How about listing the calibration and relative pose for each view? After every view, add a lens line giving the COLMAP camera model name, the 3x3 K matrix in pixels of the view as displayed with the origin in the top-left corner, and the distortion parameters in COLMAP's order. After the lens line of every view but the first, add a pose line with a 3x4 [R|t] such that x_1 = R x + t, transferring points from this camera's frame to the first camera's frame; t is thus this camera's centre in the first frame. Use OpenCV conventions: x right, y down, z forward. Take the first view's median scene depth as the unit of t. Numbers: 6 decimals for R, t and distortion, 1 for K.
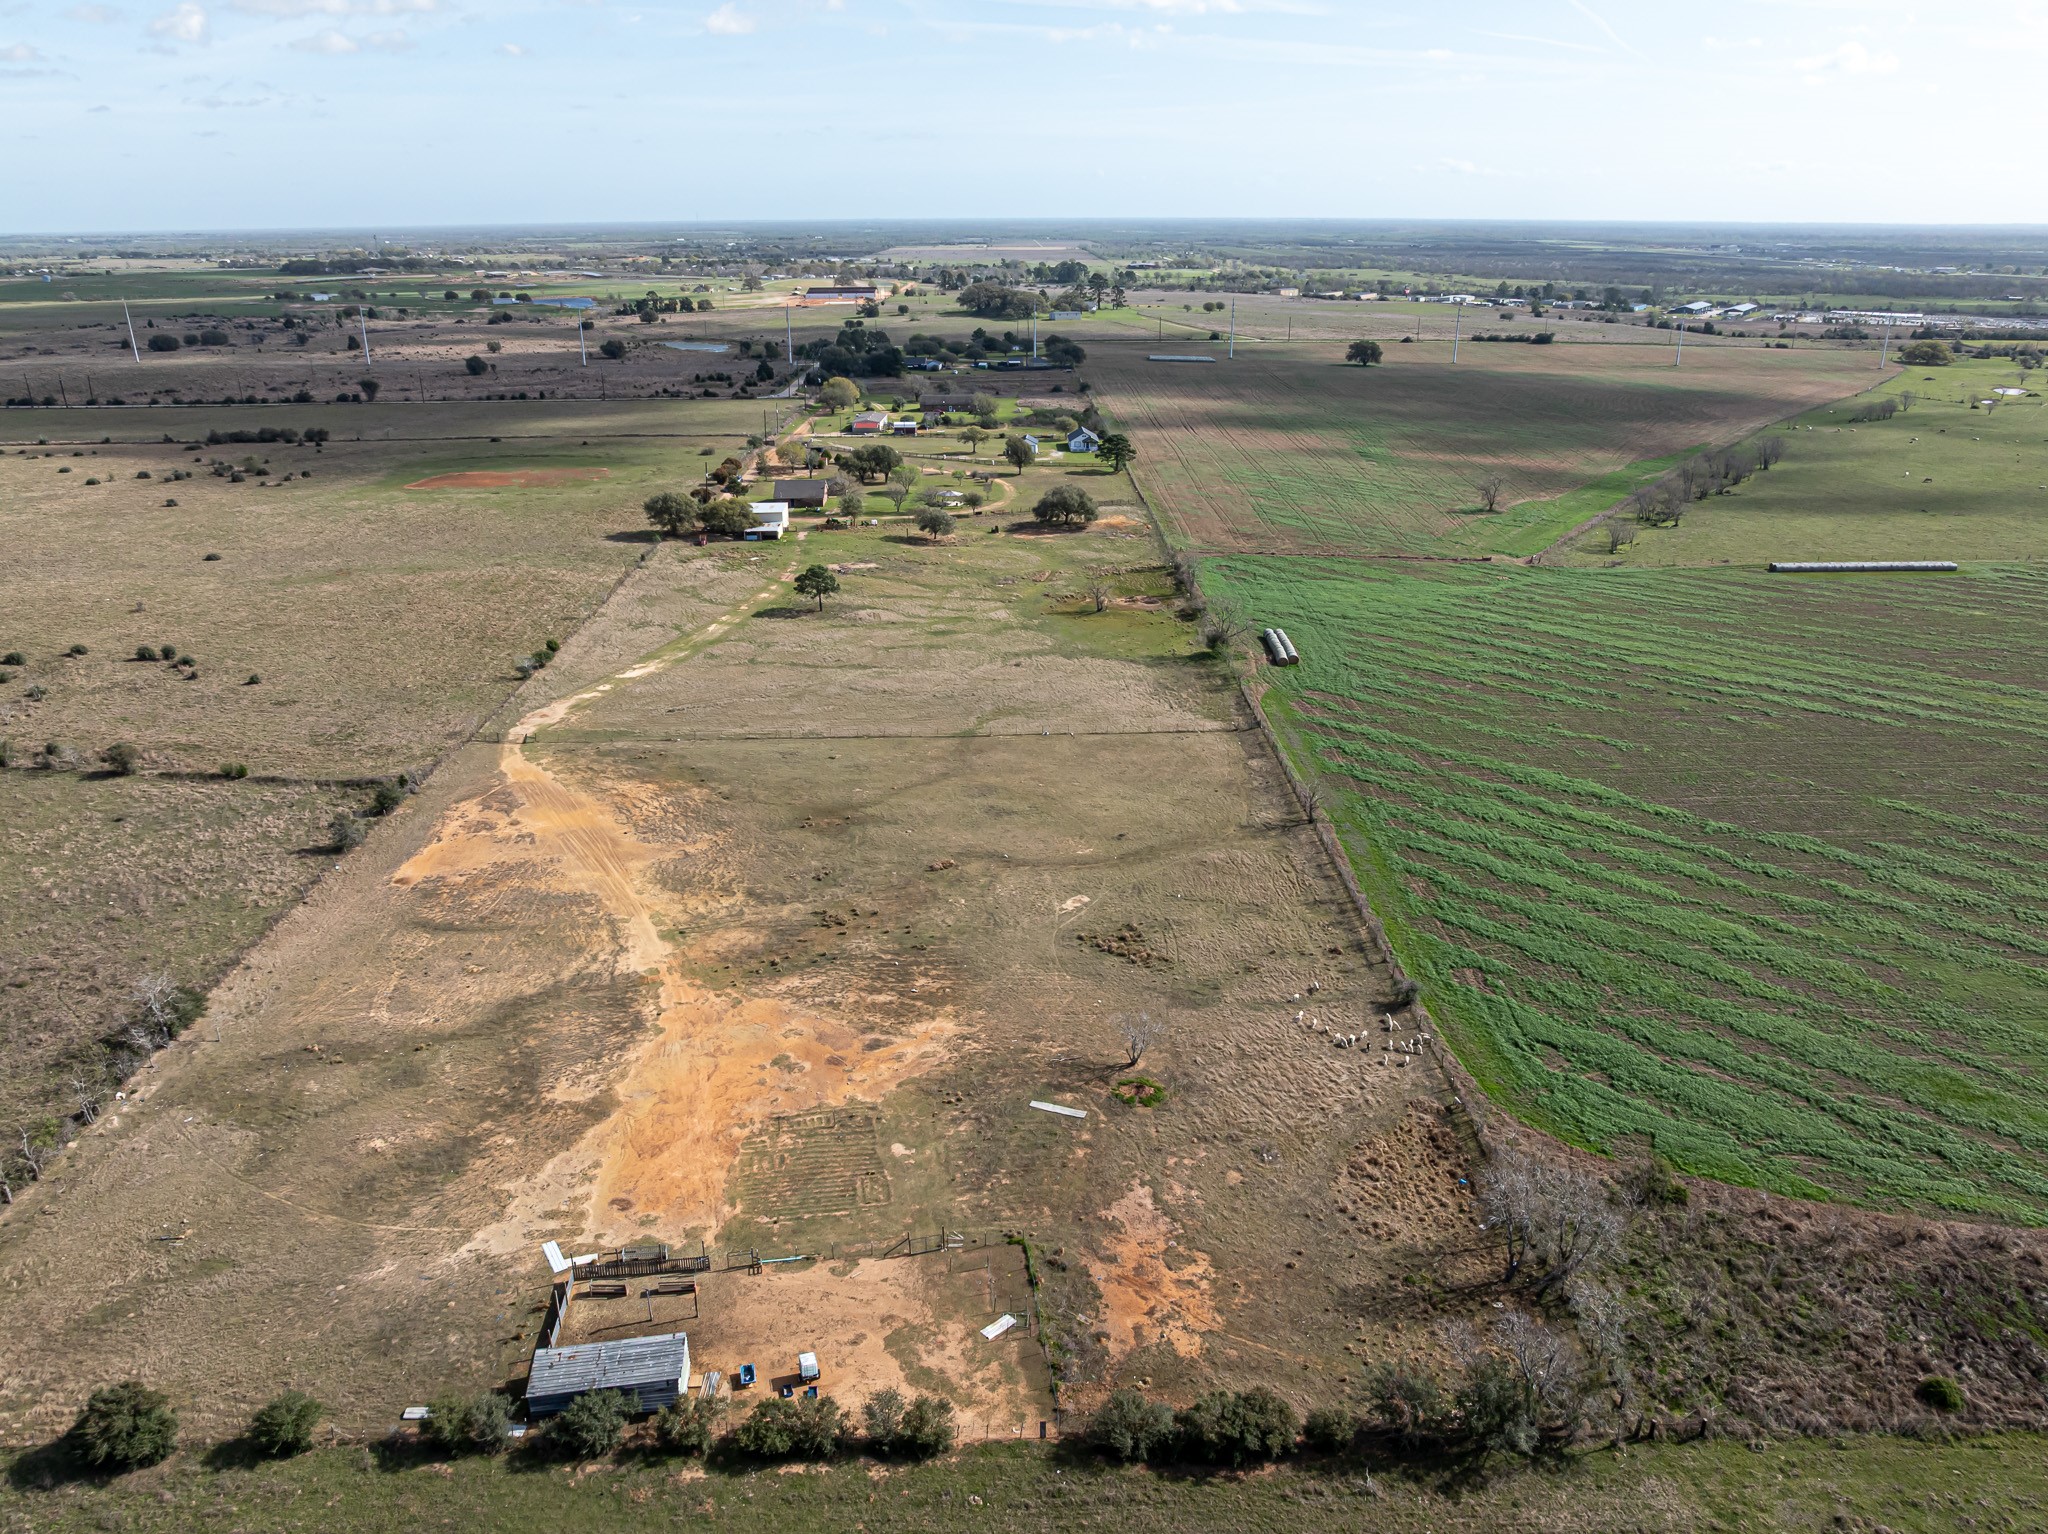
lens RADIAL K [[1437.6, 0, 1024.0], [0, 1437.6, 767.0], [0, 0, 1]] dist [-0.041325, 0.009078]
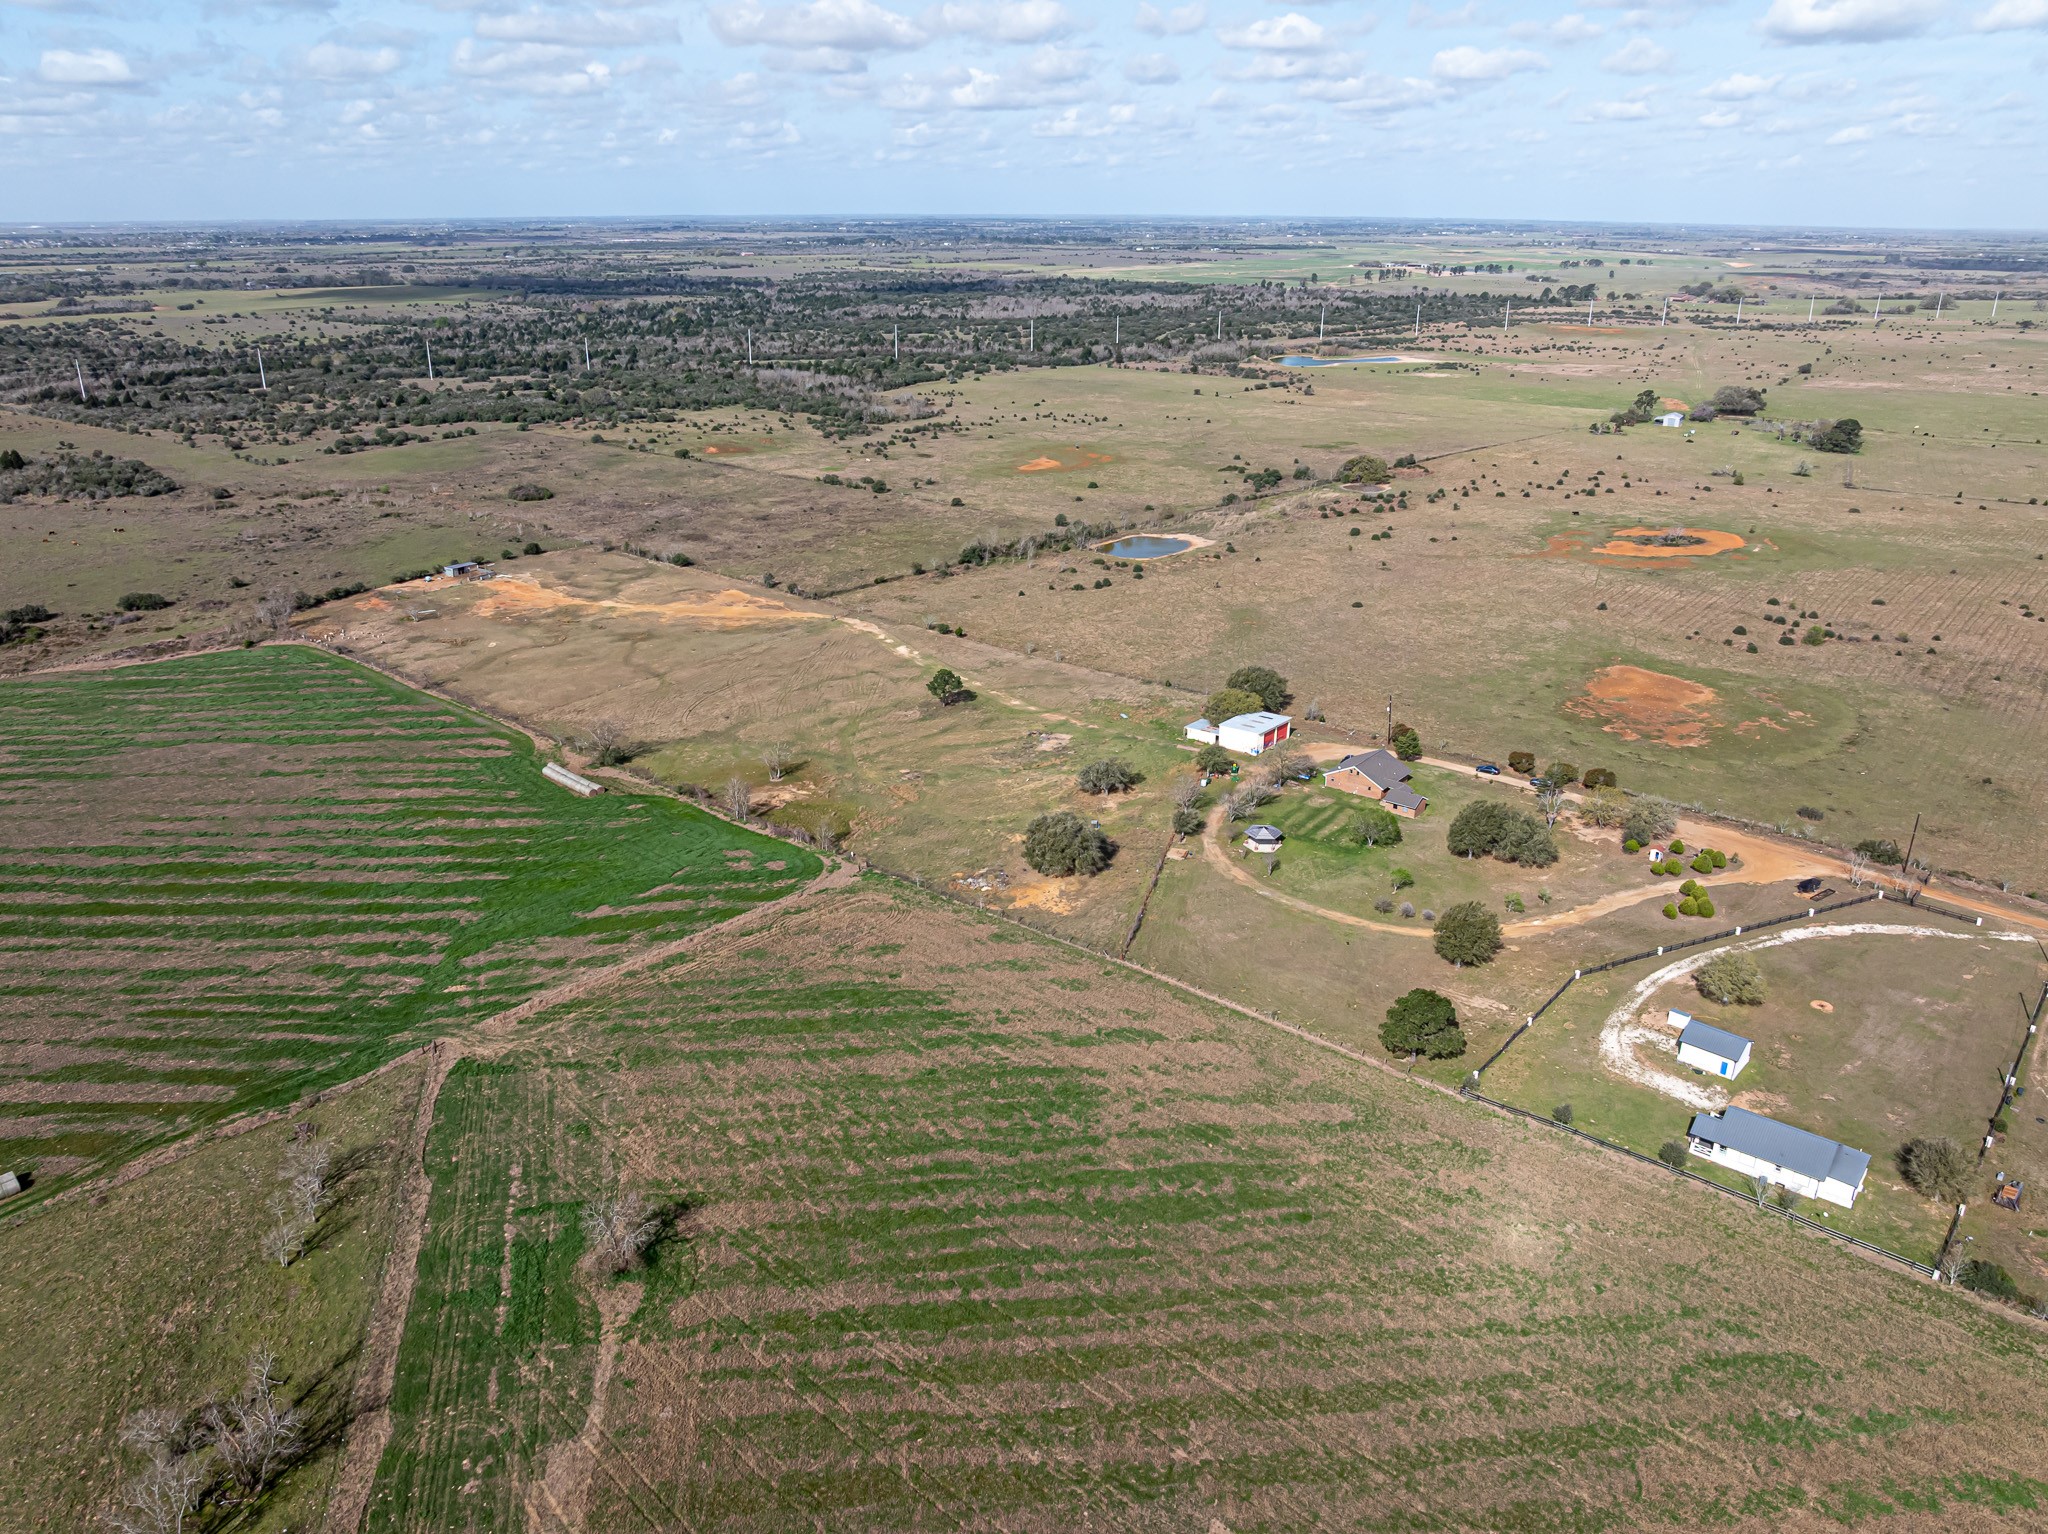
lens RADIAL K [[1437.6, 0, 1024.0], [0, 1437.6, 767.0], [0, 0, 1]] dist [-0.041325, 0.009078]
pose [[-0.661816, 0.273840, -0.697862, 0.998276], [-0.271410, 0.780224, 0.563549, -1.139206], [0.698811, 0.562372, -0.442042, 2.371257]]
